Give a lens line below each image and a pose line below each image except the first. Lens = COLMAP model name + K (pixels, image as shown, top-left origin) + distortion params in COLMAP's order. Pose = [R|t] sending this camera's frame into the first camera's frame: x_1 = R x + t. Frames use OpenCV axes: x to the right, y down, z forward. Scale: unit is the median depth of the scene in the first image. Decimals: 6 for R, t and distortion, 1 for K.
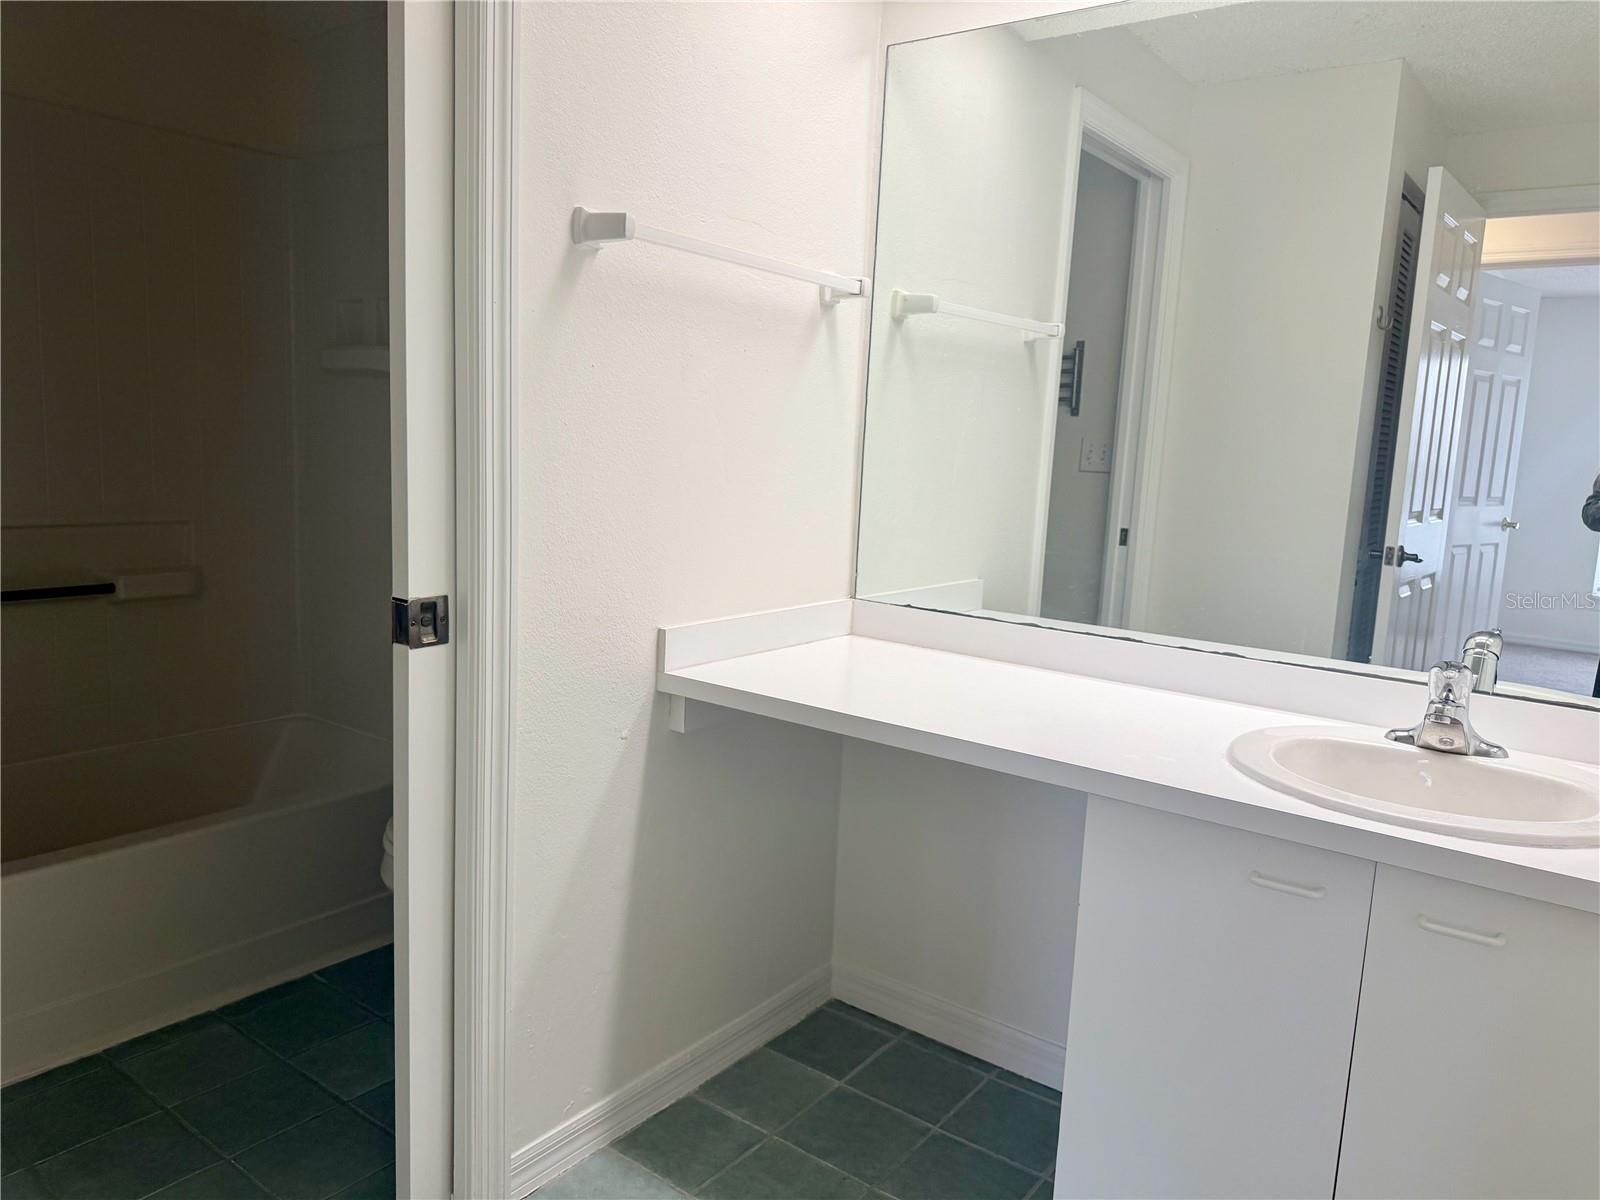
lens RADIAL K [[1125.6, 0, 804.1], [0, 1125.6, 601.5], [0, 0, 1]] dist [0.066930, -0.087164]
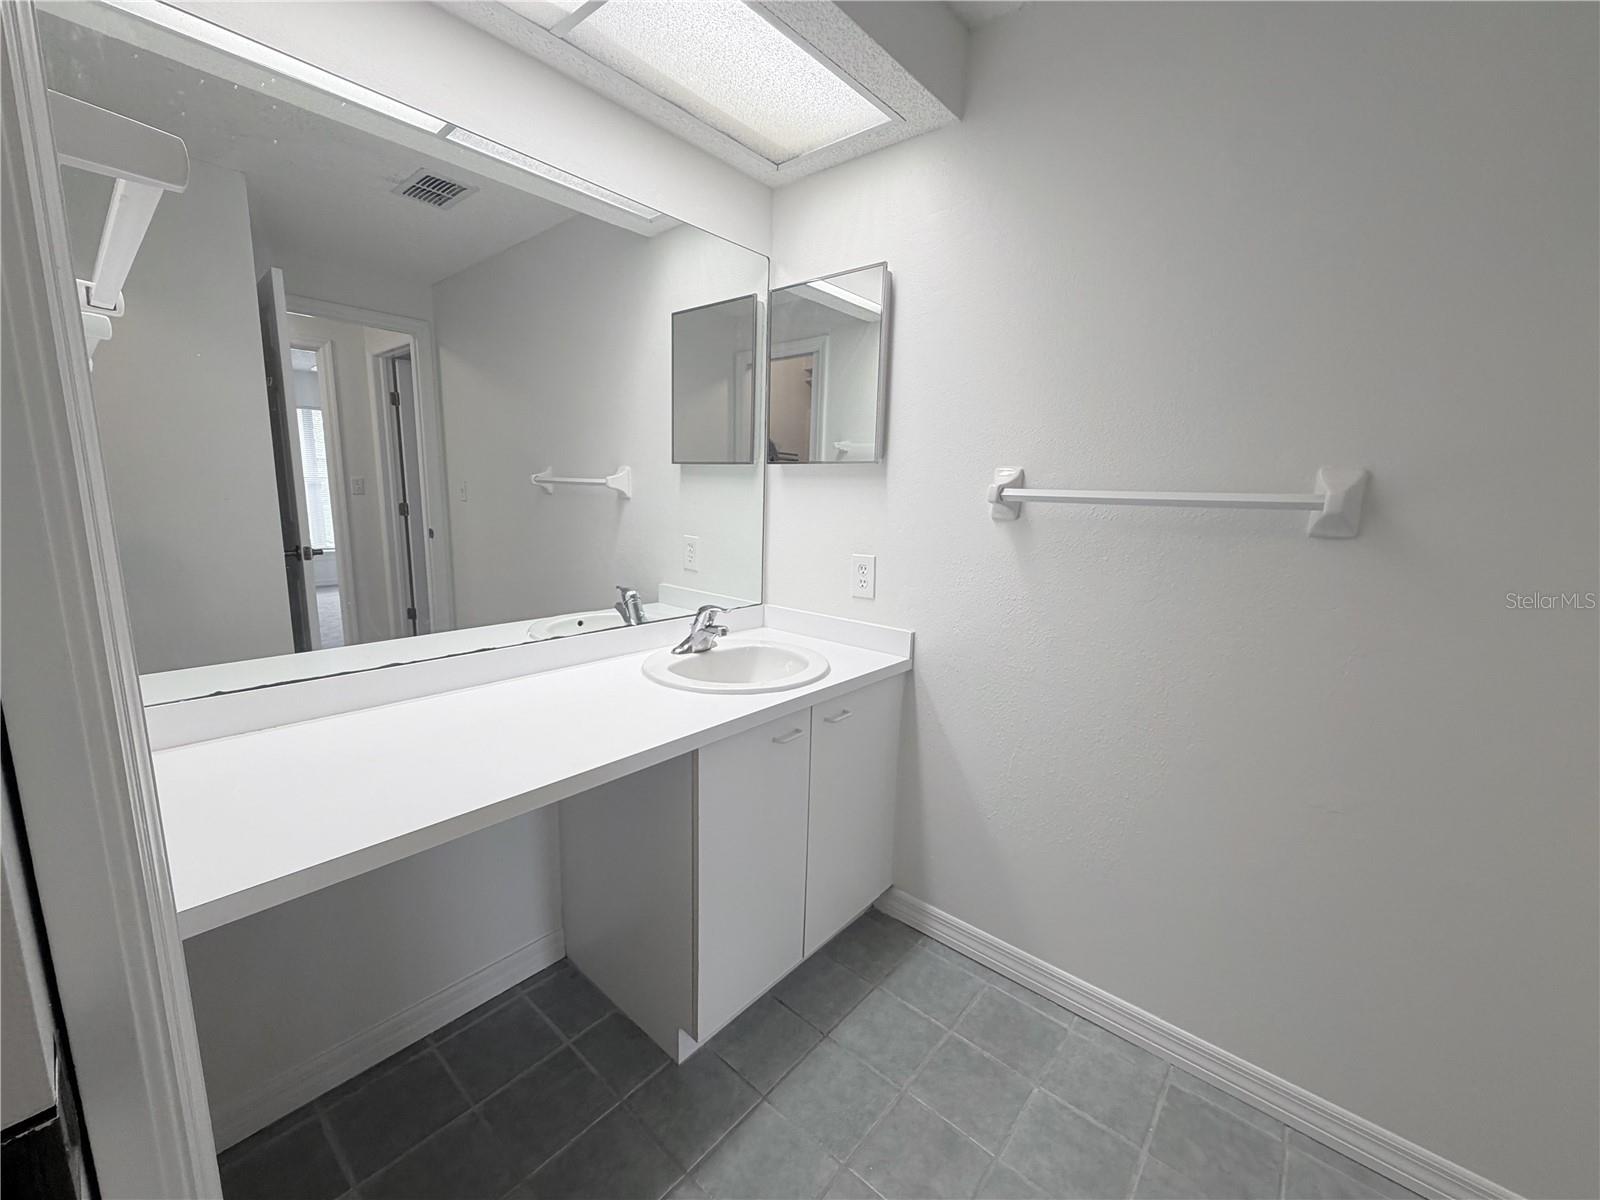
lens RADIAL K [[638.2, 0, 797.4], [0, 638.2, 599.1], [0, 0, 1]] dist [-0.000982, -0.000015]
pose [[0.078031, -0.217220, 0.972999, -0.418288], [0.122180, 0.970701, 0.206909, -0.142782], [-0.989436, 0.102736, 0.102285, 0.629649]]
